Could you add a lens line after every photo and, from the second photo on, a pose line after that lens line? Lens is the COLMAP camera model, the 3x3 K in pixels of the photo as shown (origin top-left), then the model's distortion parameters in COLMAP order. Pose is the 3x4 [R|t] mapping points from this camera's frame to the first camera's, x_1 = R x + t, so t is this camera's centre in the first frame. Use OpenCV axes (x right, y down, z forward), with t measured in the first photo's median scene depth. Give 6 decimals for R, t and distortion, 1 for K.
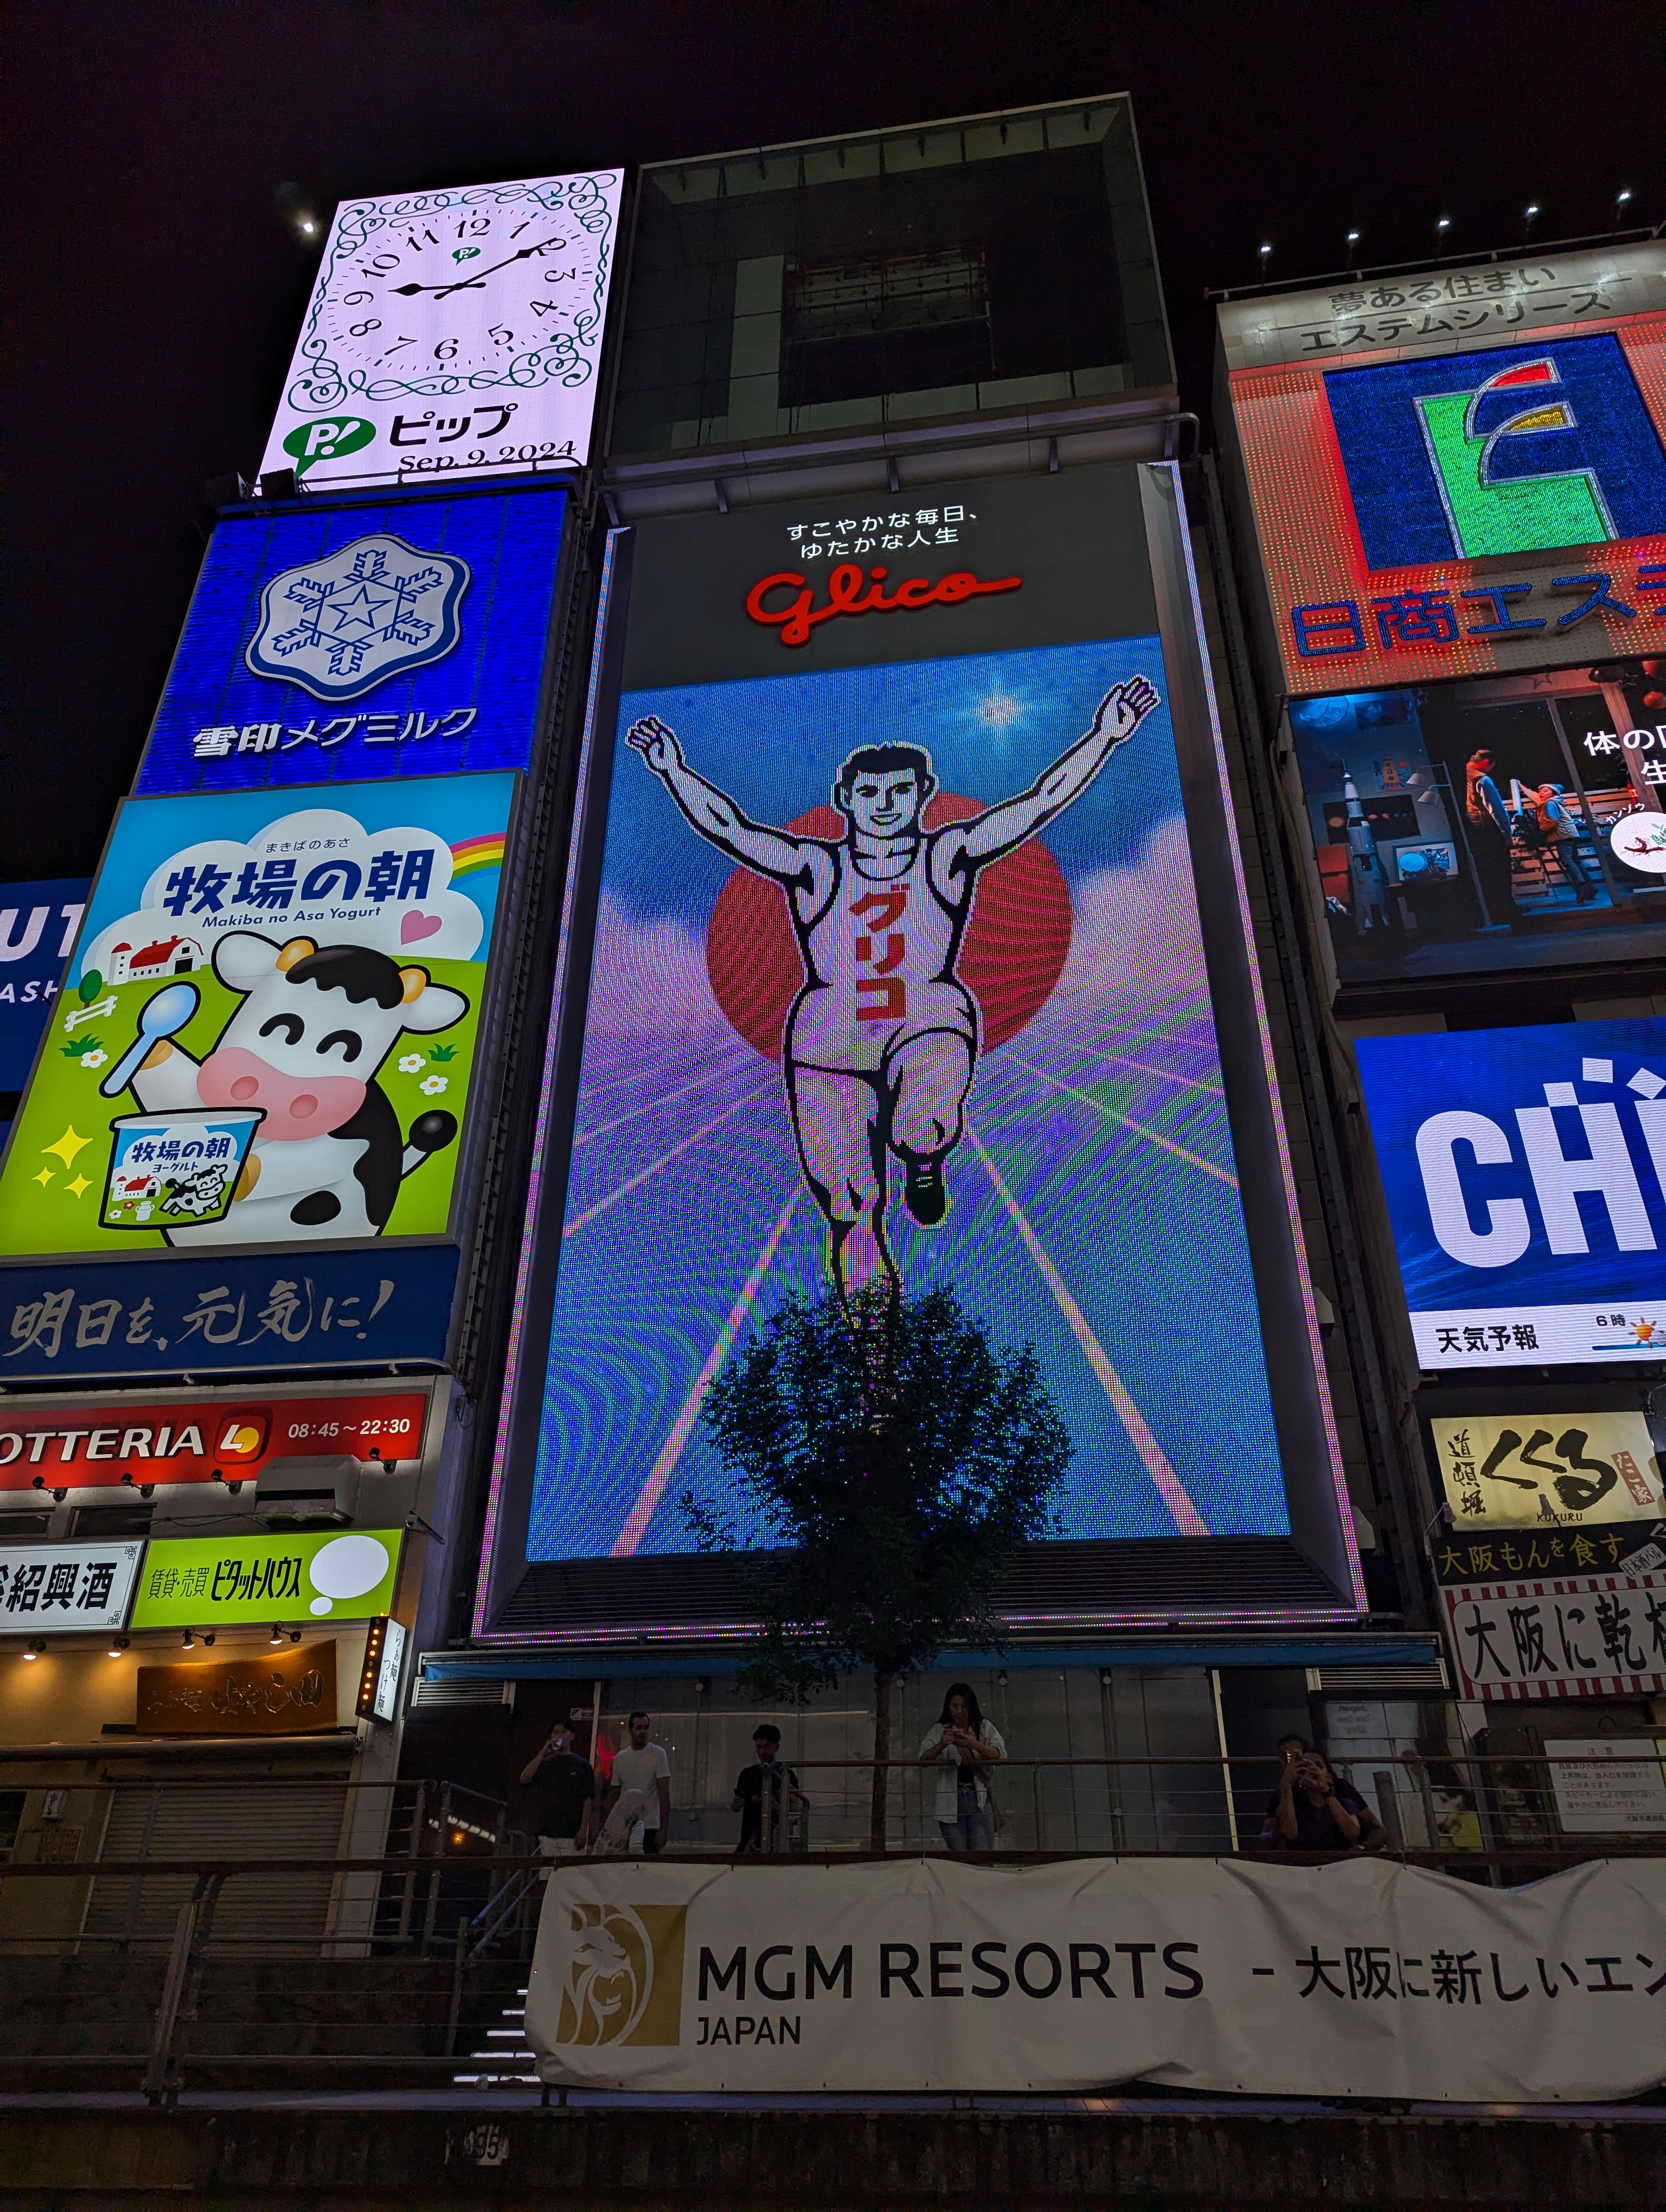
lens RADIAL K [[1560.3, 0, 833.0], [0, 1560.3, 1106.0], [0, 0, 1]] dist [0.068725, -0.066327]
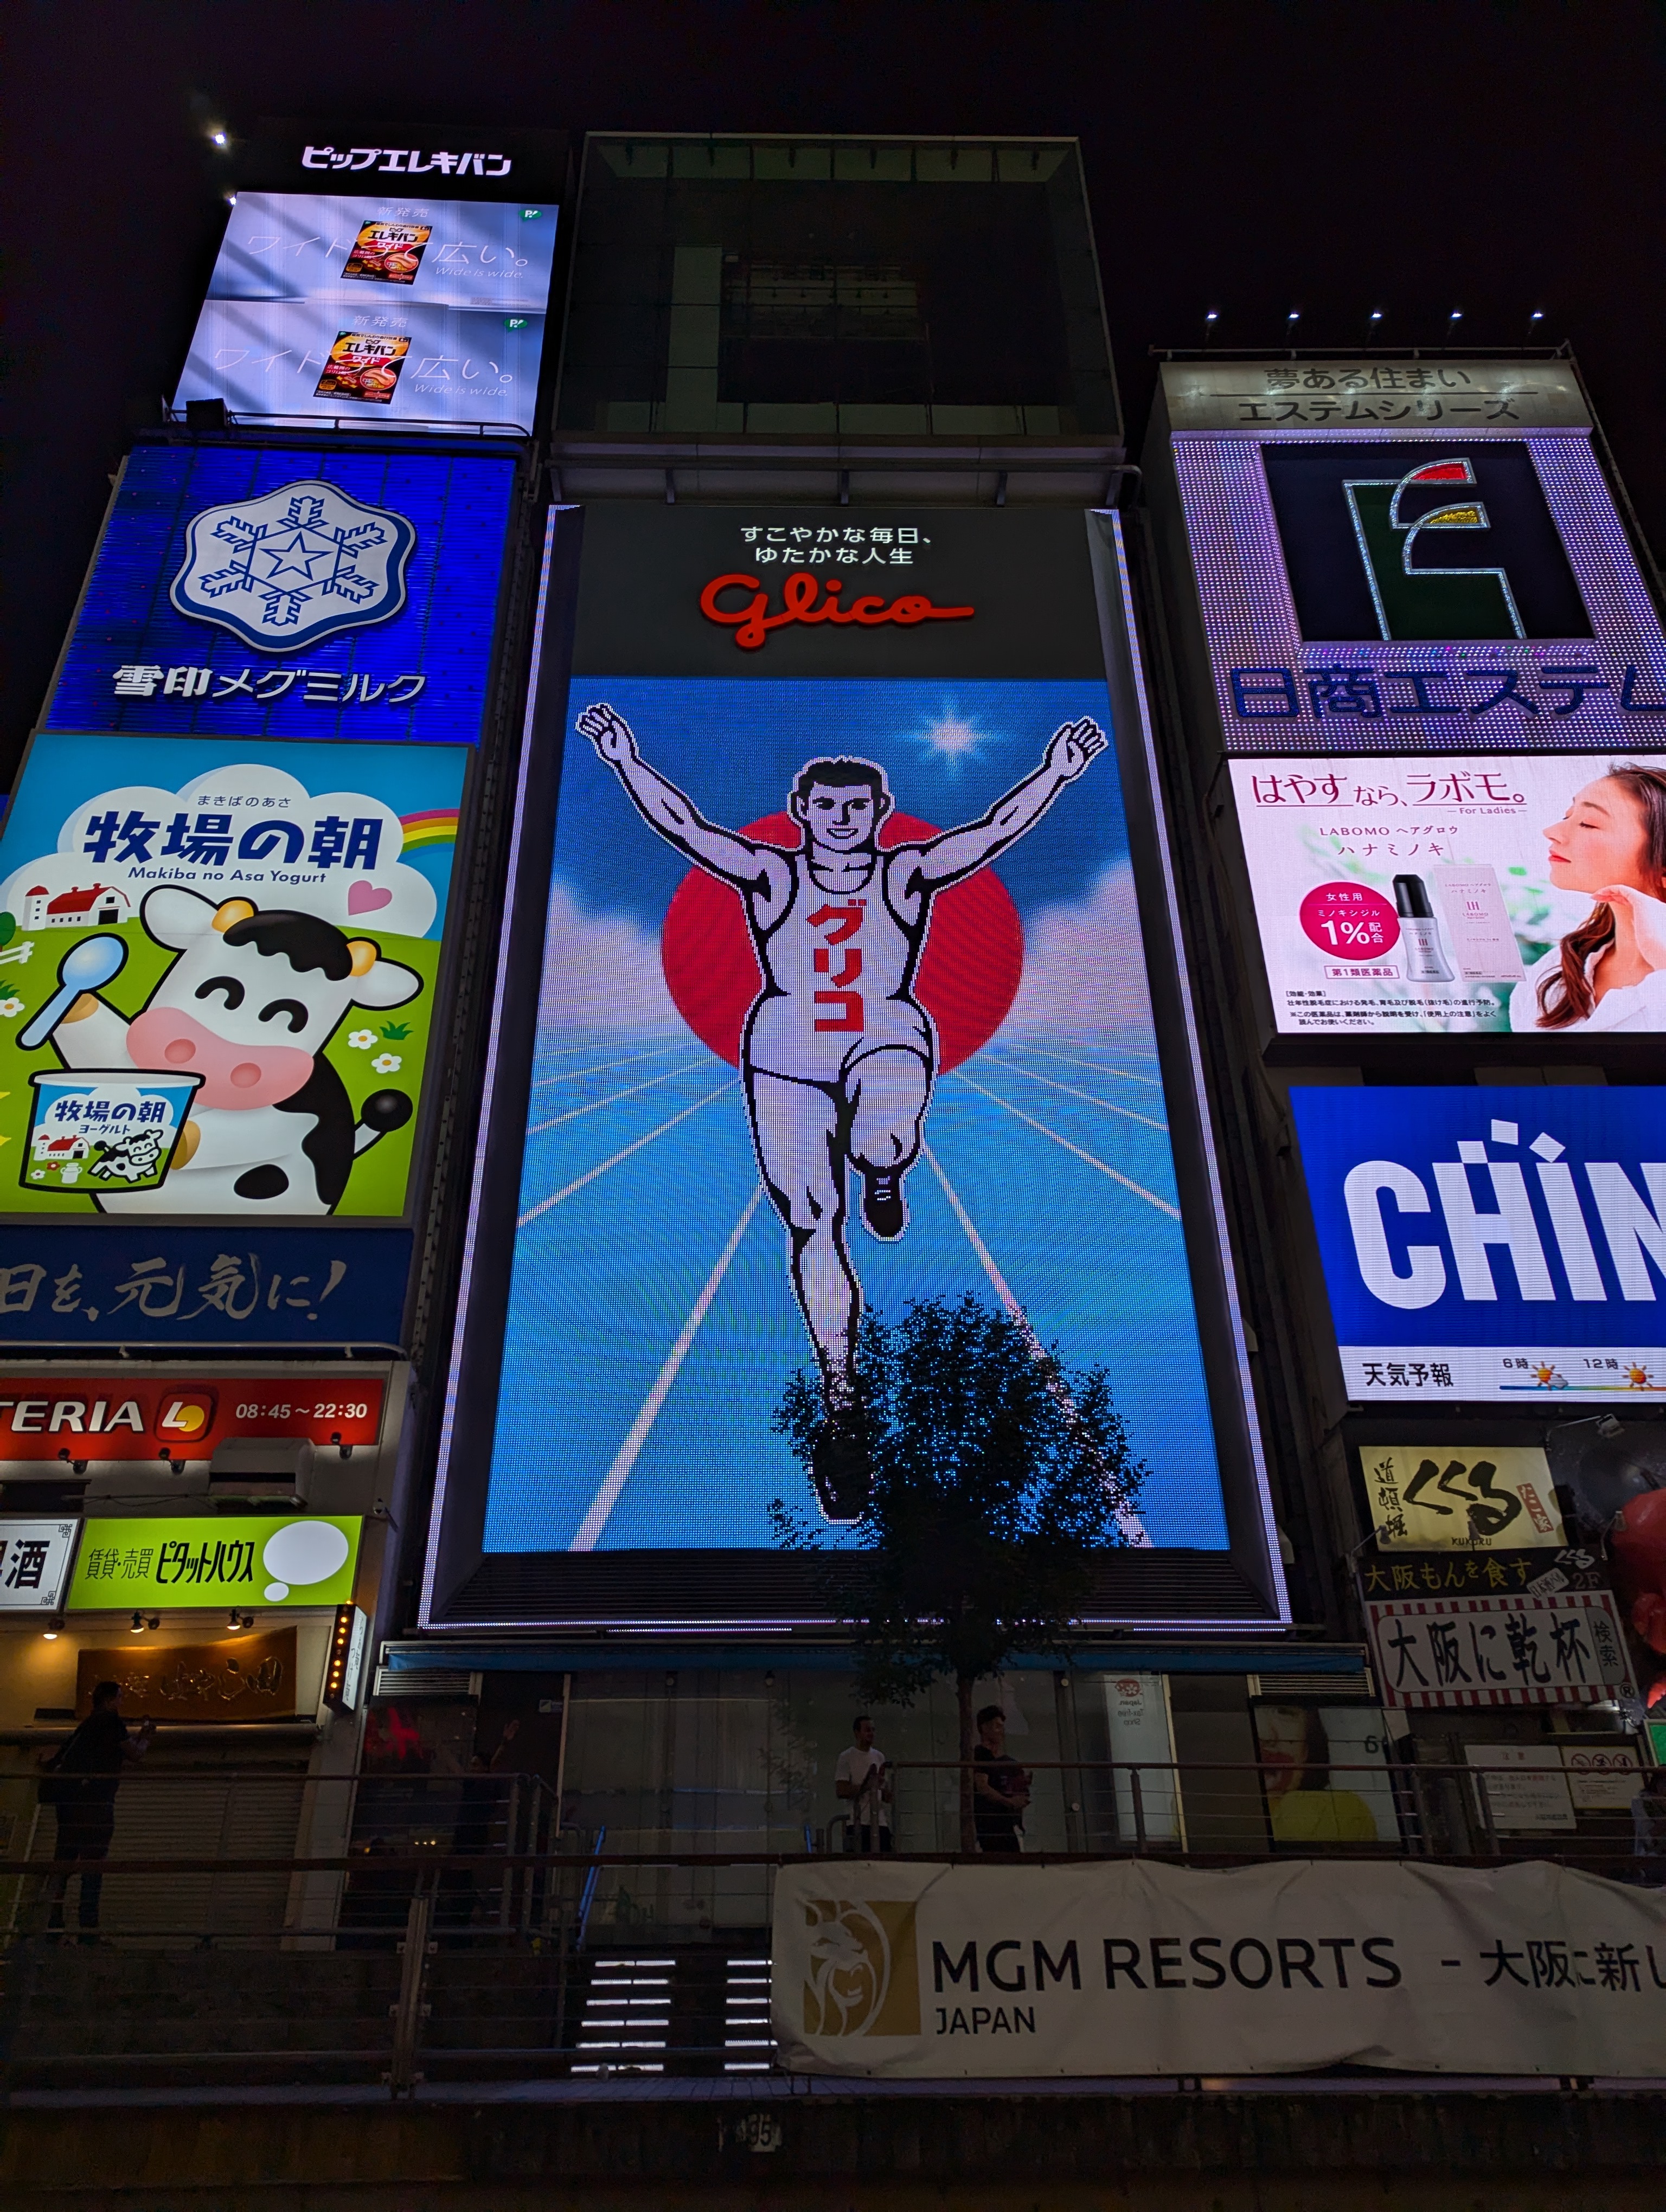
lens RADIAL K [[1556.3, 0, 816.6], [0, 1556.3, 1128.3], [0, 0, 1]] dist [0.069966, -0.063214]
pose [[0.987126, 0.068950, 0.144321, -0.132495], [-0.071793, 0.997313, 0.014577, -0.006707], [-0.142928, -0.024750, 0.989424, -0.005280]]
